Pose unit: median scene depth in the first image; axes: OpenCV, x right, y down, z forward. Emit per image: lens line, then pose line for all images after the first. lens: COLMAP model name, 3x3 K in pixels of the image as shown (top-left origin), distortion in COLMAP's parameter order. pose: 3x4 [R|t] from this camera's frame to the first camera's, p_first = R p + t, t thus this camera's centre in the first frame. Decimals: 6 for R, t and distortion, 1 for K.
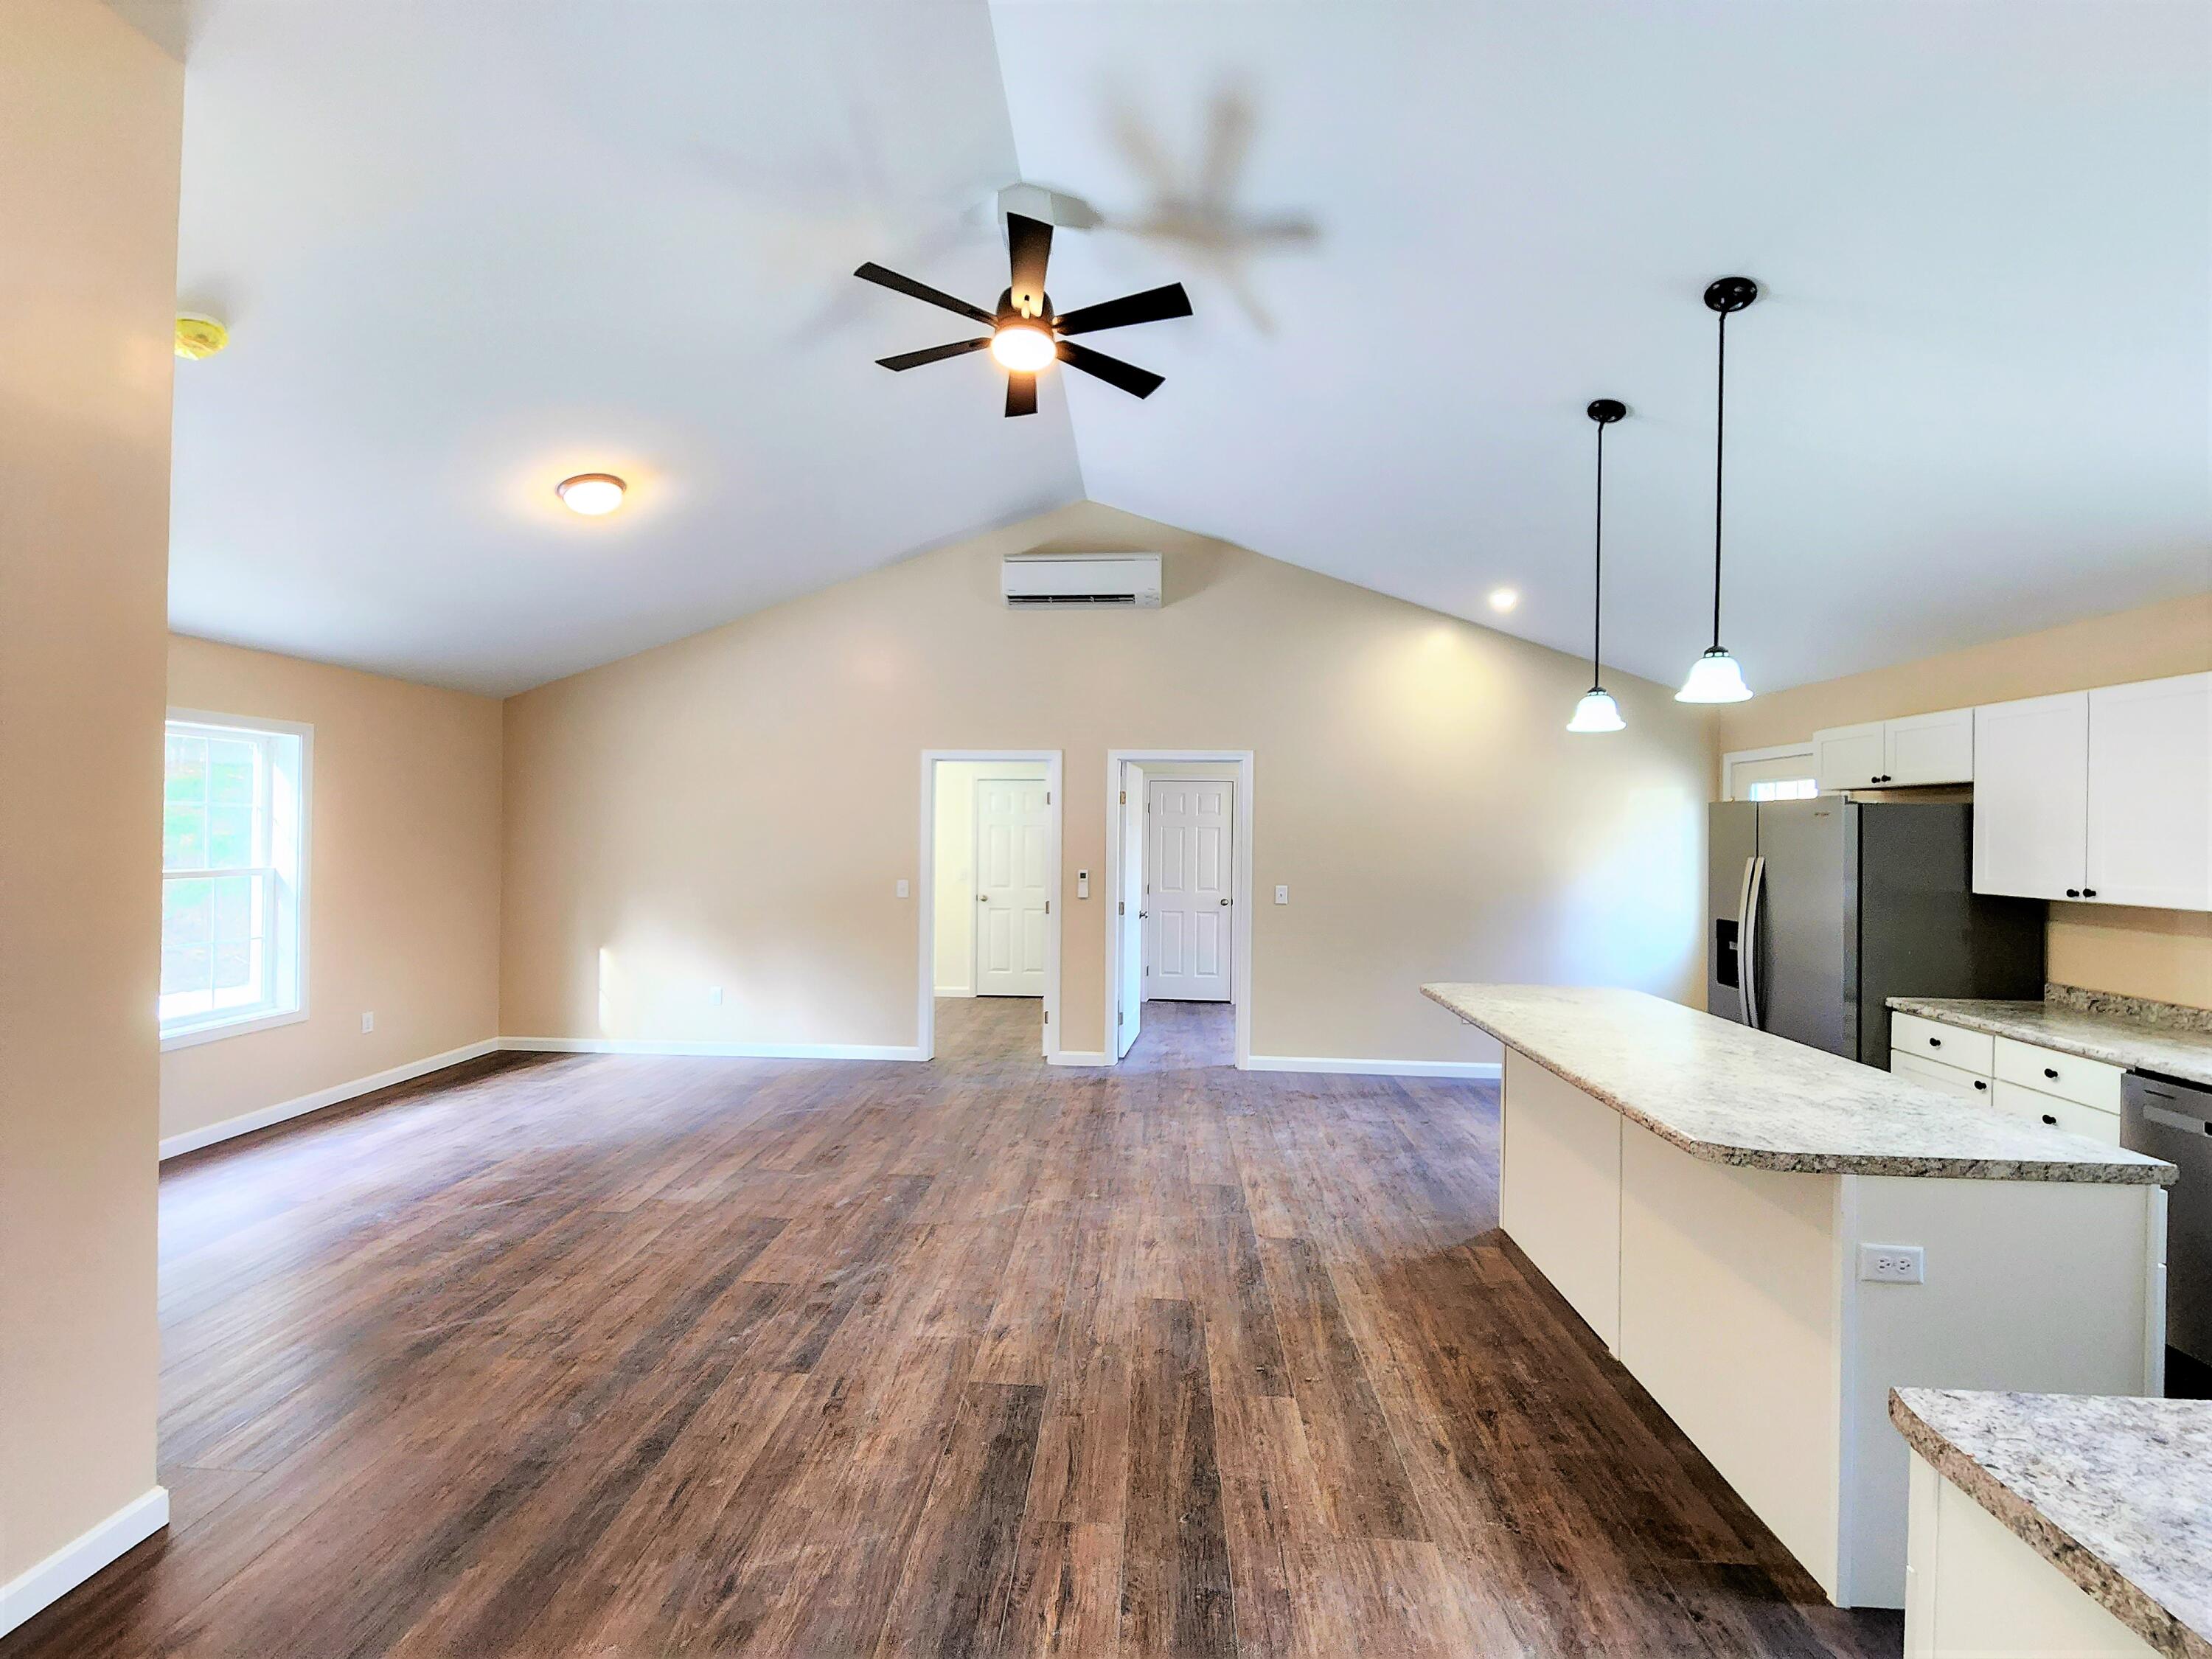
lens RADIAL K [[907.6, 0, 1094.4], [0, 907.6, 832.8], [0, 0, 1]] dist [-0.002743, -0.000478]
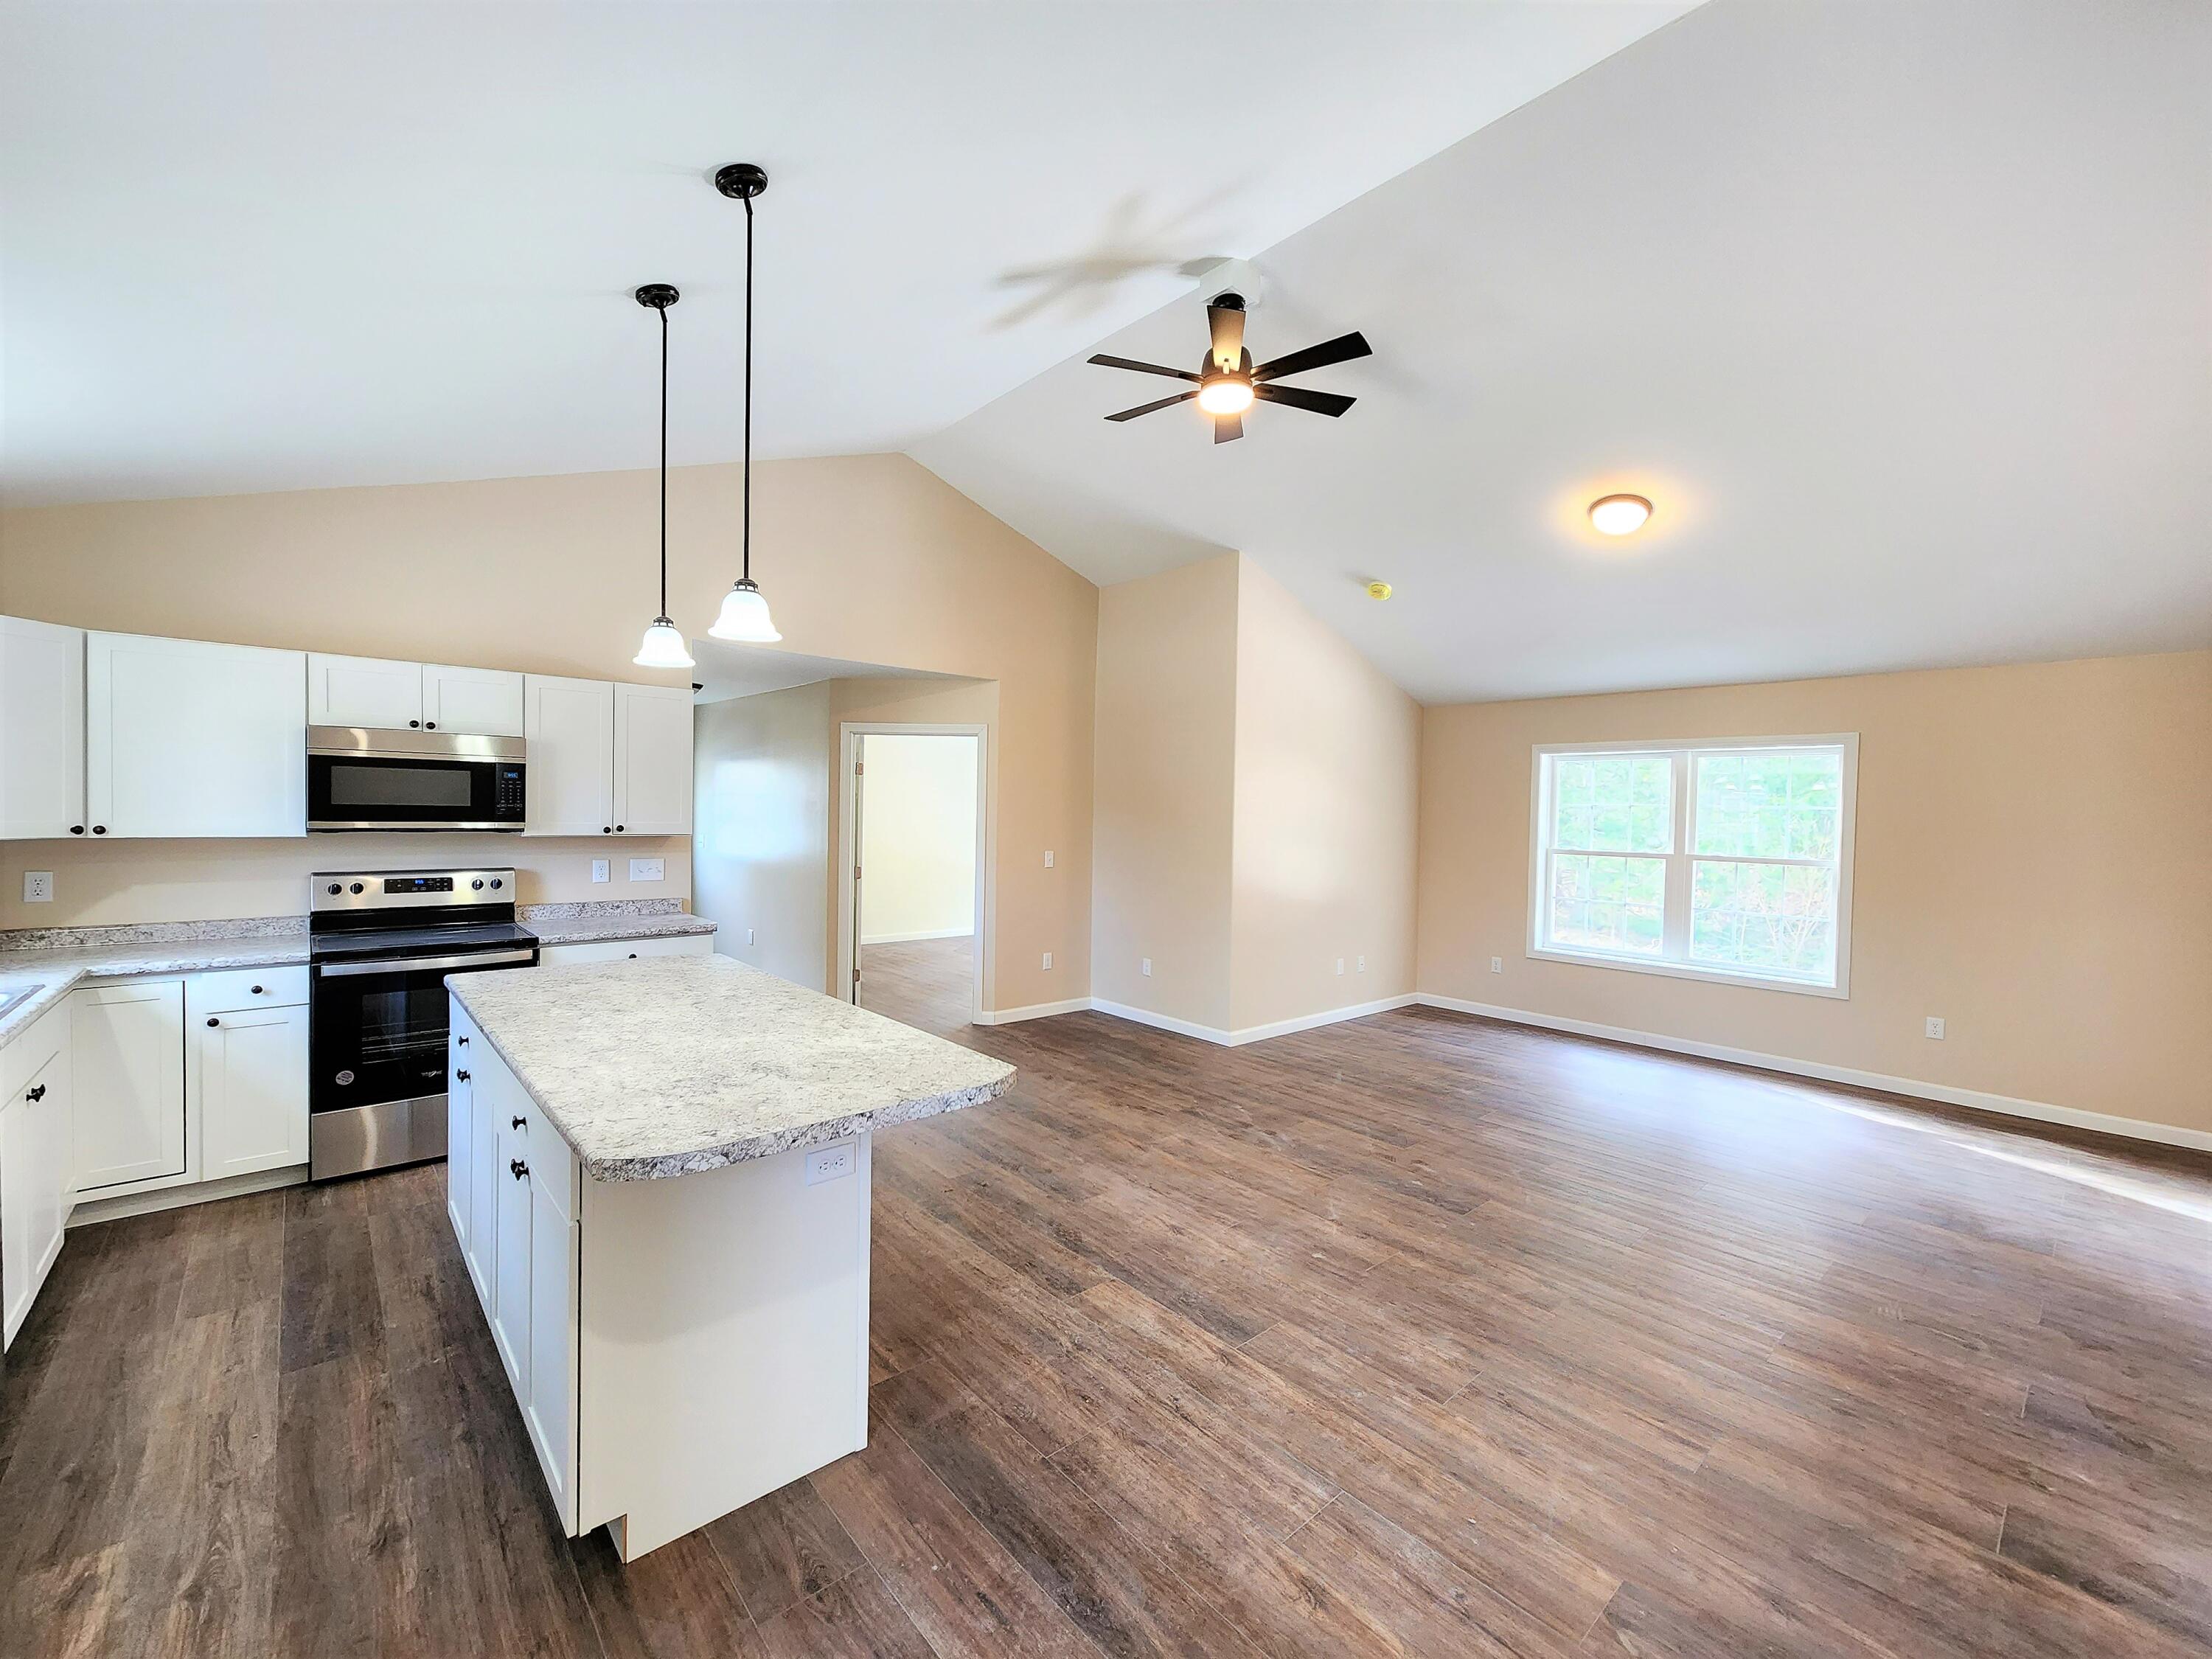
lens RADIAL K [[910.7, 0, 1088.6], [0, 910.7, 831.4], [0, 0, 1]] dist [0.011906, -0.004593]
pose [[-0.707176, -0.010081, -0.706965, 0.866675], [-0.031001, 0.999379, 0.016760, 0.016867], [0.706357, 0.033769, -0.707049, 1.698099]]
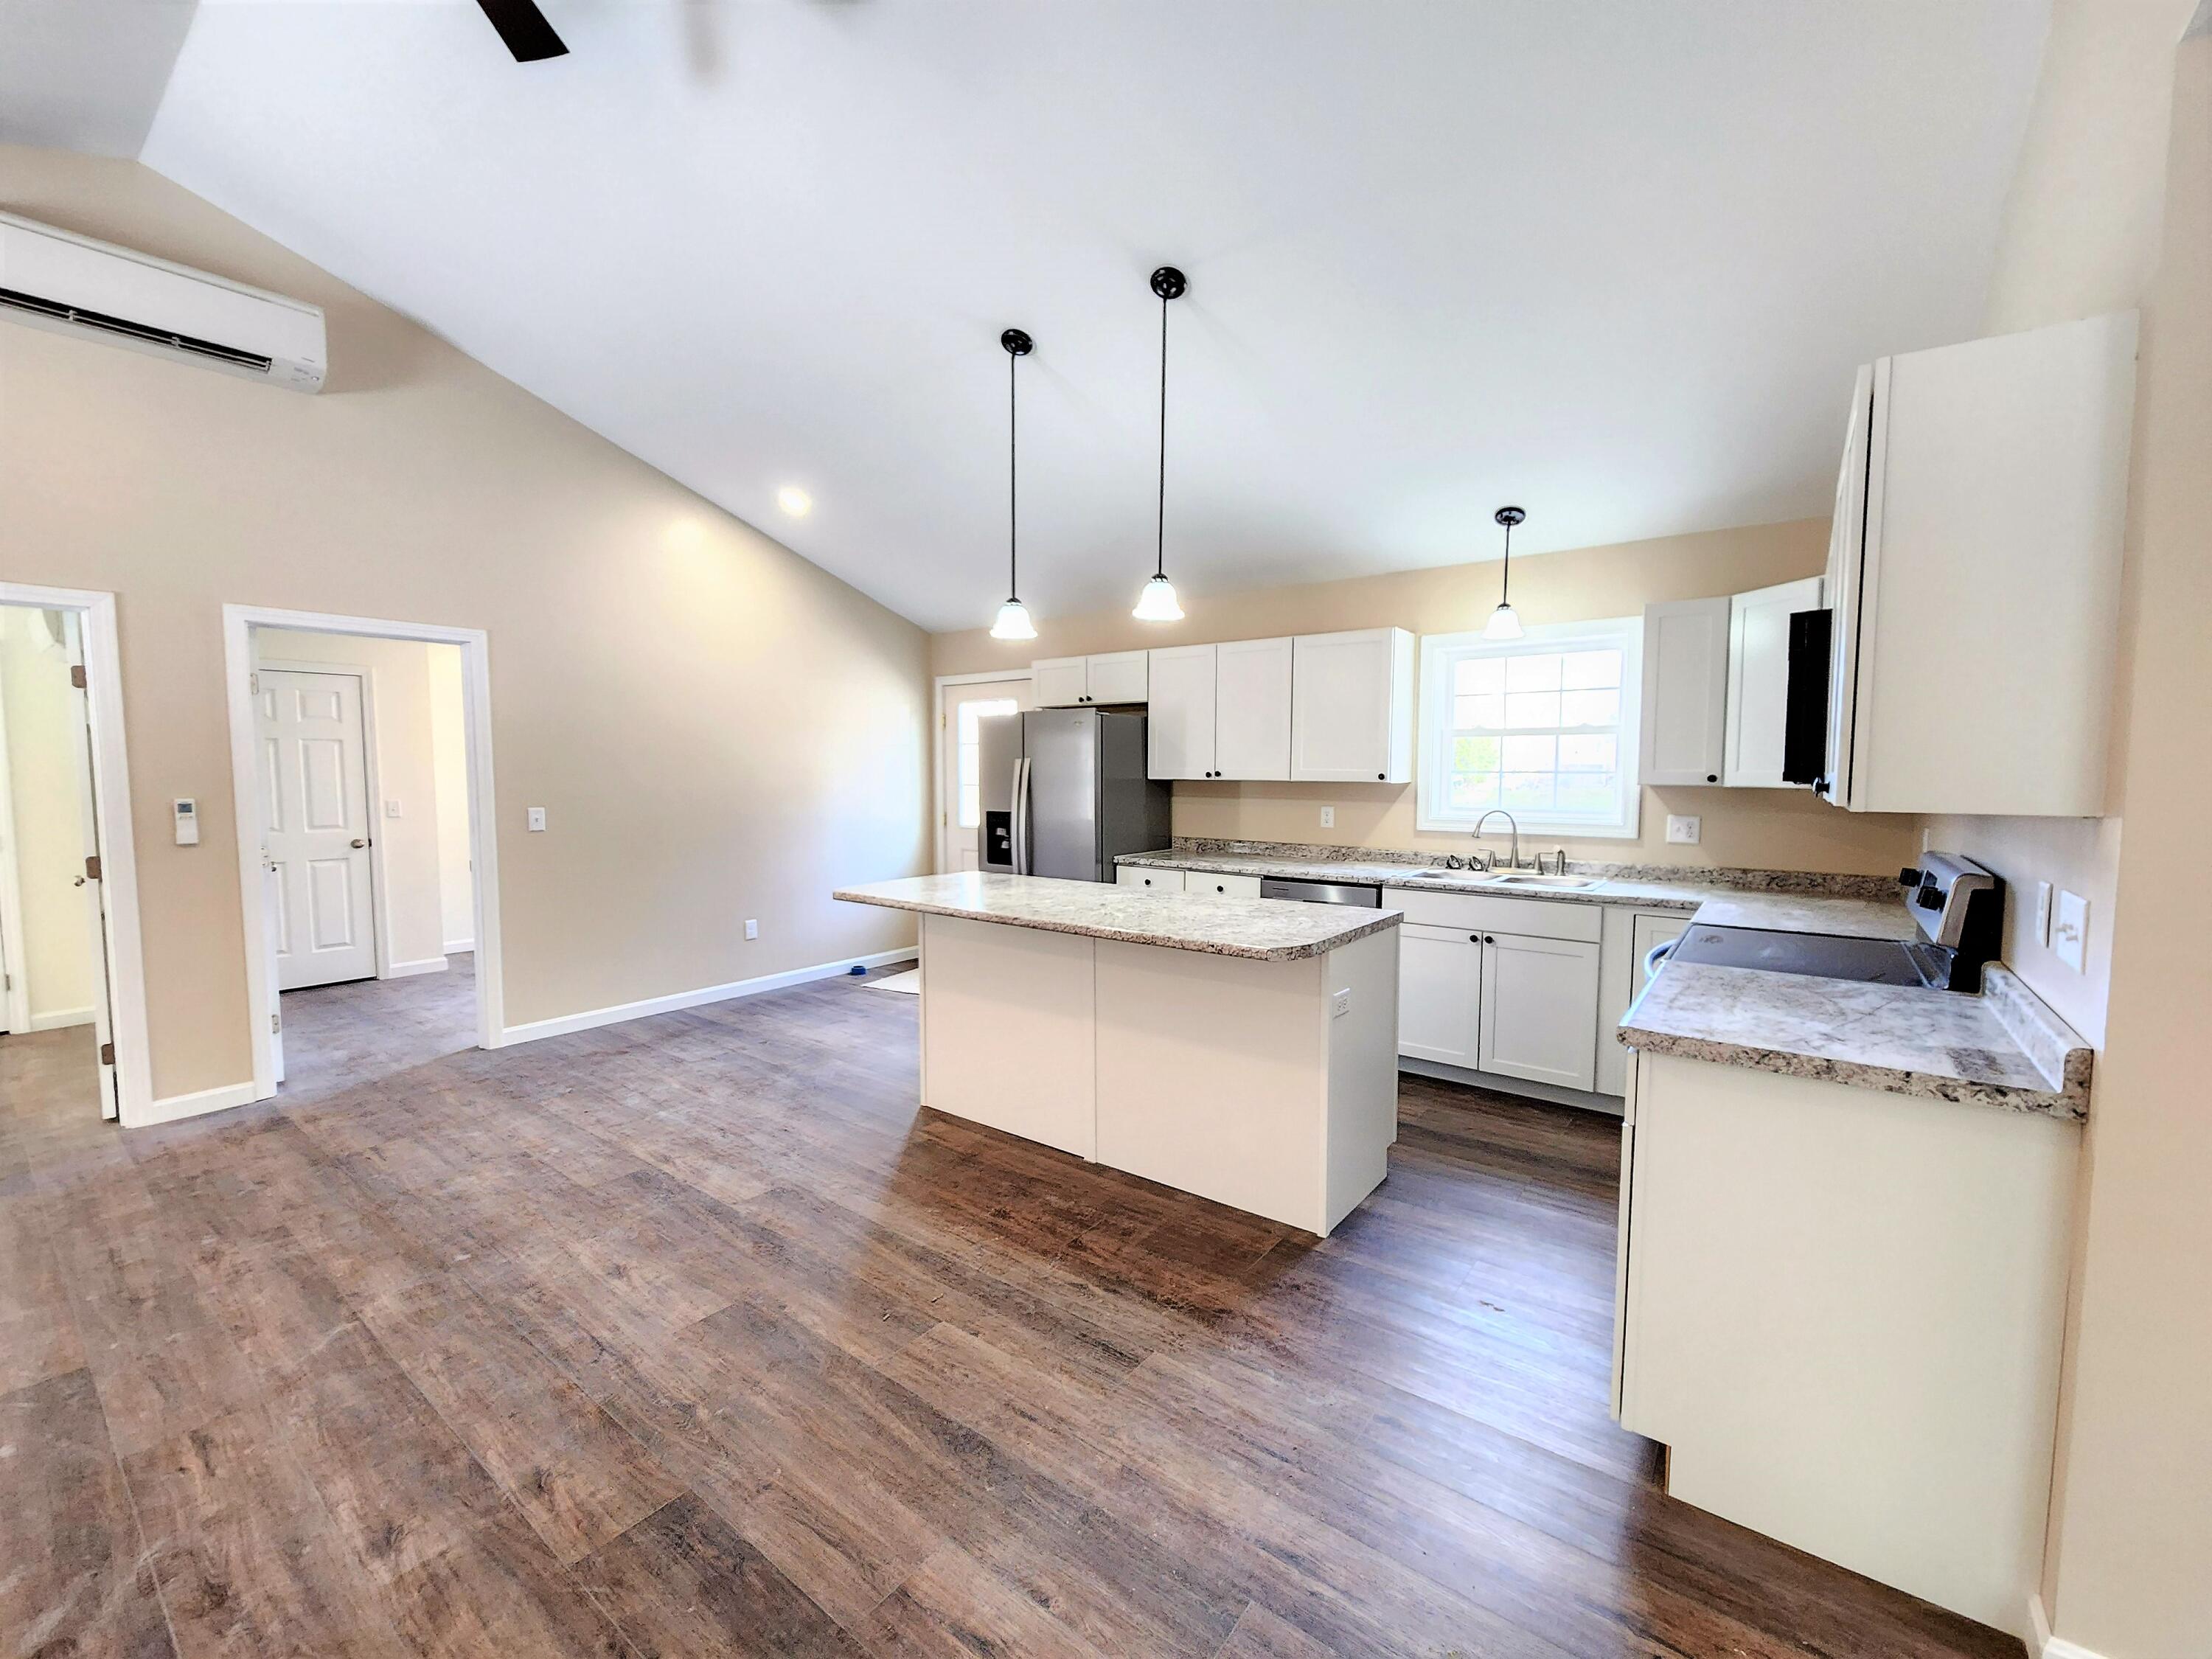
lens RADIAL K [[910.7, 0, 1088.6], [0, 910.7, 831.4], [0, 0, 1]] dist [0.011906, -0.004593]
pose [[0.560855, -0.071769, 0.824797, -0.336296], [0.009336, 0.996721, 0.080380, 0.035080], [-0.827861, -0.037381, 0.559686, 0.283368]]
